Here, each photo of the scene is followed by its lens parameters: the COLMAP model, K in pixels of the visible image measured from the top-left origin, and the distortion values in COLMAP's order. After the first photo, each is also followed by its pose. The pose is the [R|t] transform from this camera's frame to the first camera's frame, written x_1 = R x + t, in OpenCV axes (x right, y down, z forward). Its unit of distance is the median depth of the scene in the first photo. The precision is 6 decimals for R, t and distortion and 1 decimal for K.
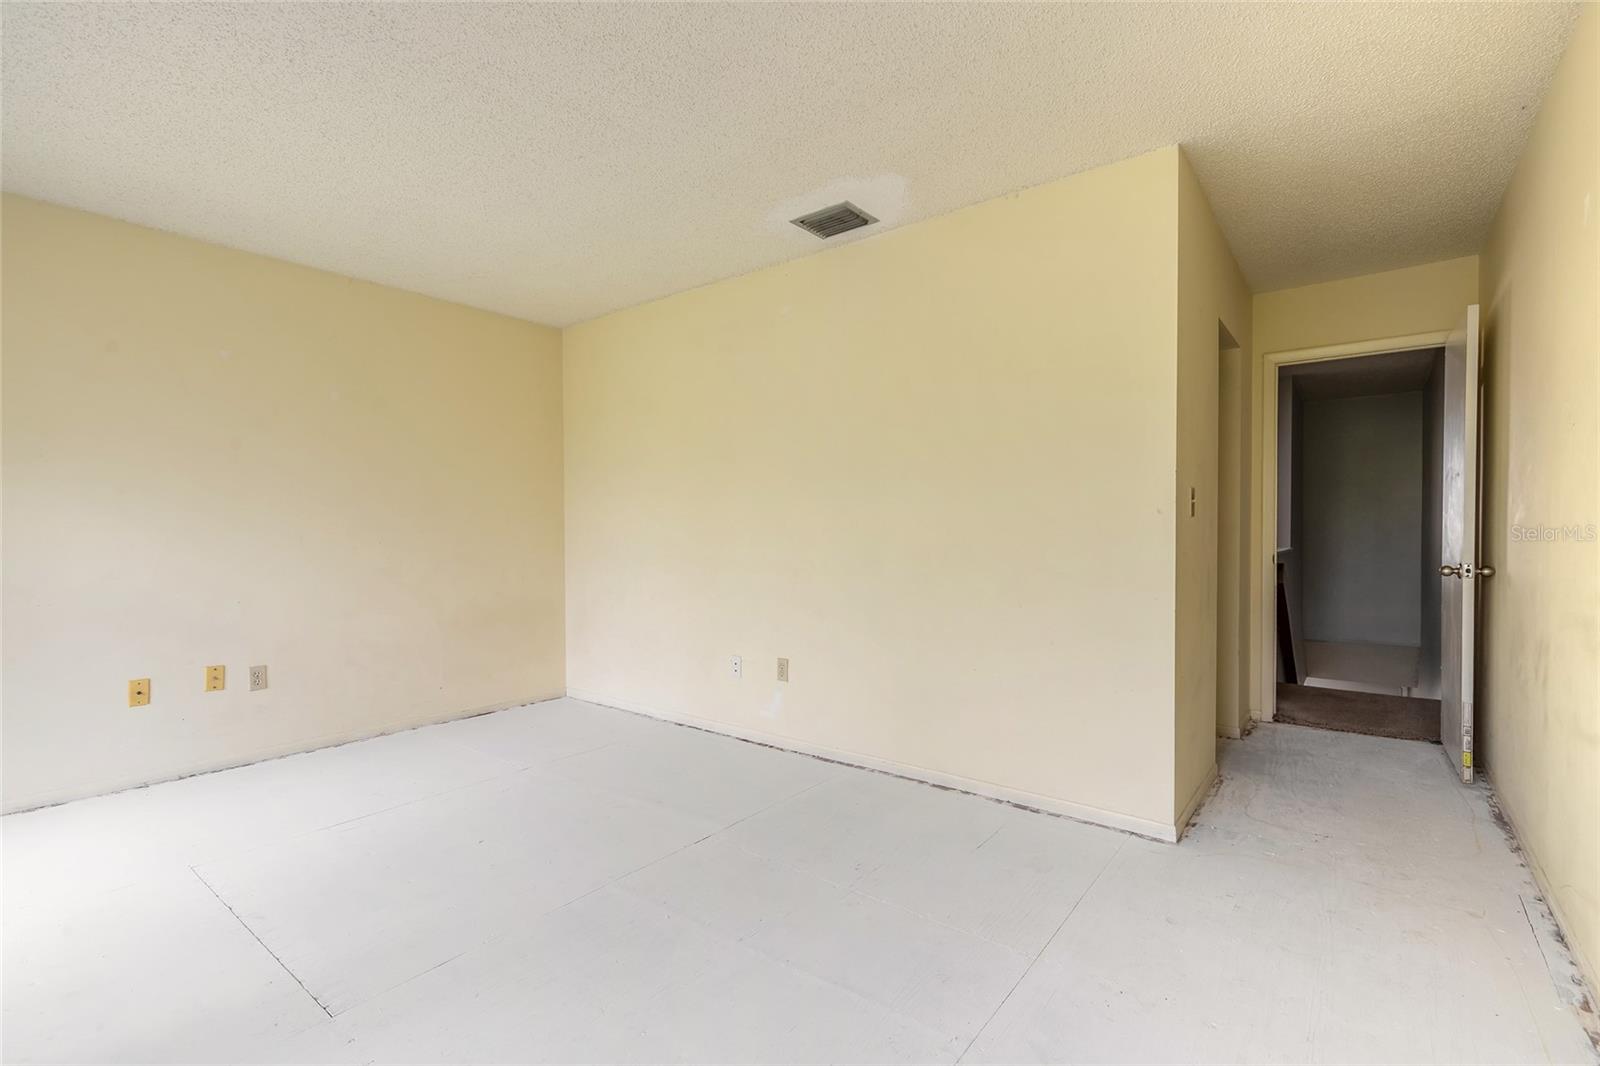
lens RADIAL K [[725.1, 0, 792.8], [0, 725.1, 537.3], [0, 0, 1]] dist [0.010830, -0.000708]
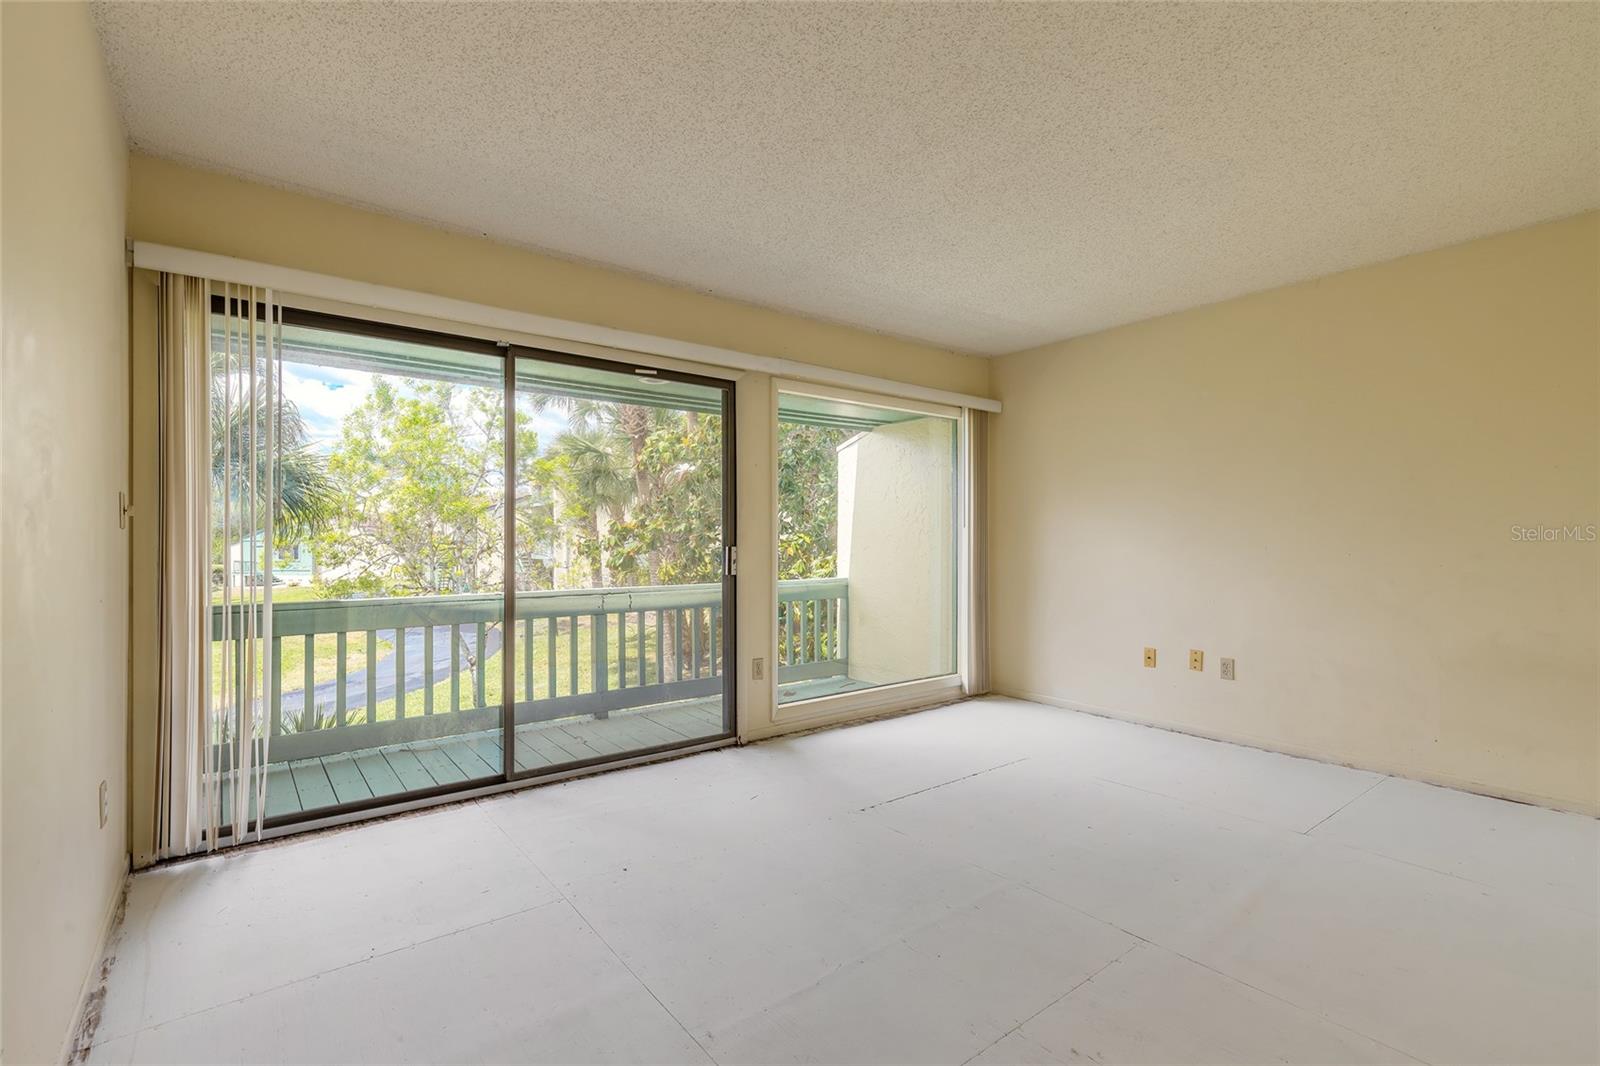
lens RADIAL K [[725.1, 0, 792.8], [0, 725.1, 537.3], [0, 0, 1]] dist [0.010830, -0.000708]
pose [[-0.238300, -0.001892, -0.971190, 0.546972], [-0.009942, 0.999950, 0.000491, -0.008107], [0.971141, 0.009773, -0.238307, 0.610975]]
